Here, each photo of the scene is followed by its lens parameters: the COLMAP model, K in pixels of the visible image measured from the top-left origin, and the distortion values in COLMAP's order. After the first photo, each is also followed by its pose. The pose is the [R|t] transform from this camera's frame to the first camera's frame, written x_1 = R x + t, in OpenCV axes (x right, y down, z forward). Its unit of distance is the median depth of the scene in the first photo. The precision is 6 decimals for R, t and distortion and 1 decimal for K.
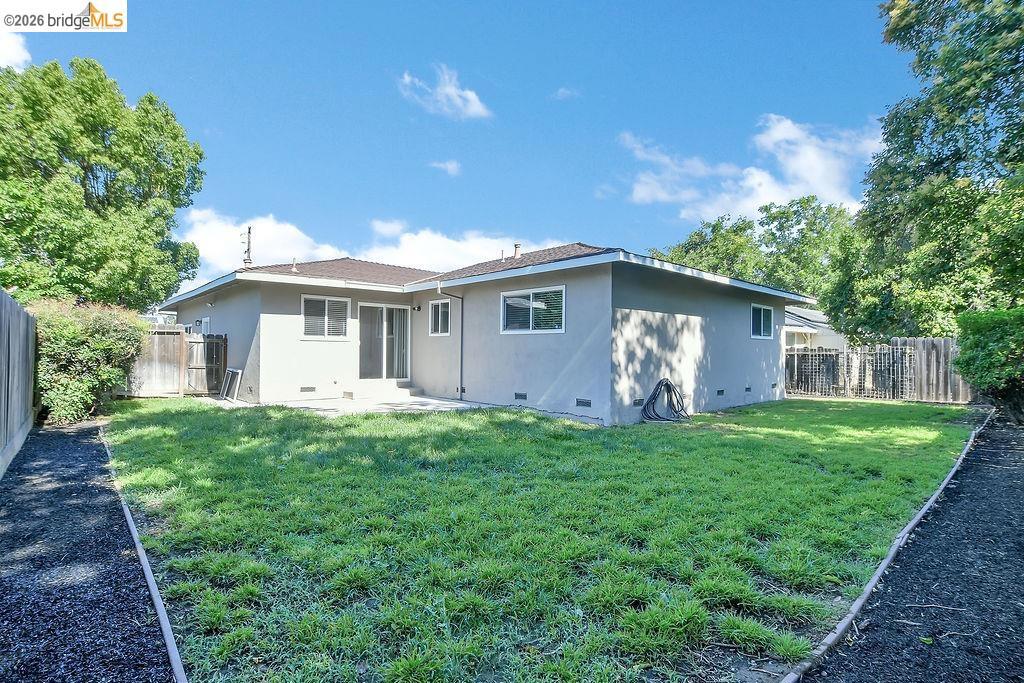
lens RADIAL K [[490.3, 0, 514.1], [0, 490.3, 345.0], [0, 0, 1]] dist [-0.030273, 0.003444]
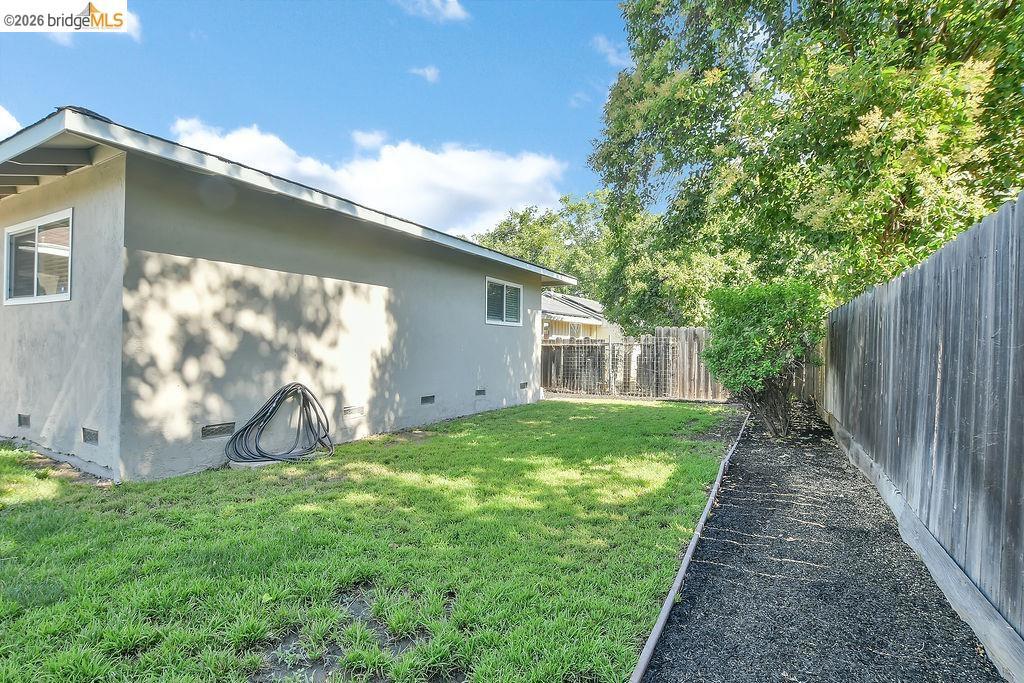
lens RADIAL K [[490.3, 0, 511.4], [0, 490.3, 343.3], [0, 0, 1]] dist [-0.030273, 0.003444]
pose [[0.946322, 0.003260, 0.323208, 0.275828], [-0.006252, 0.999947, 0.008218, 0.009790], [-0.323164, -0.009798, 0.946292, 0.271260]]
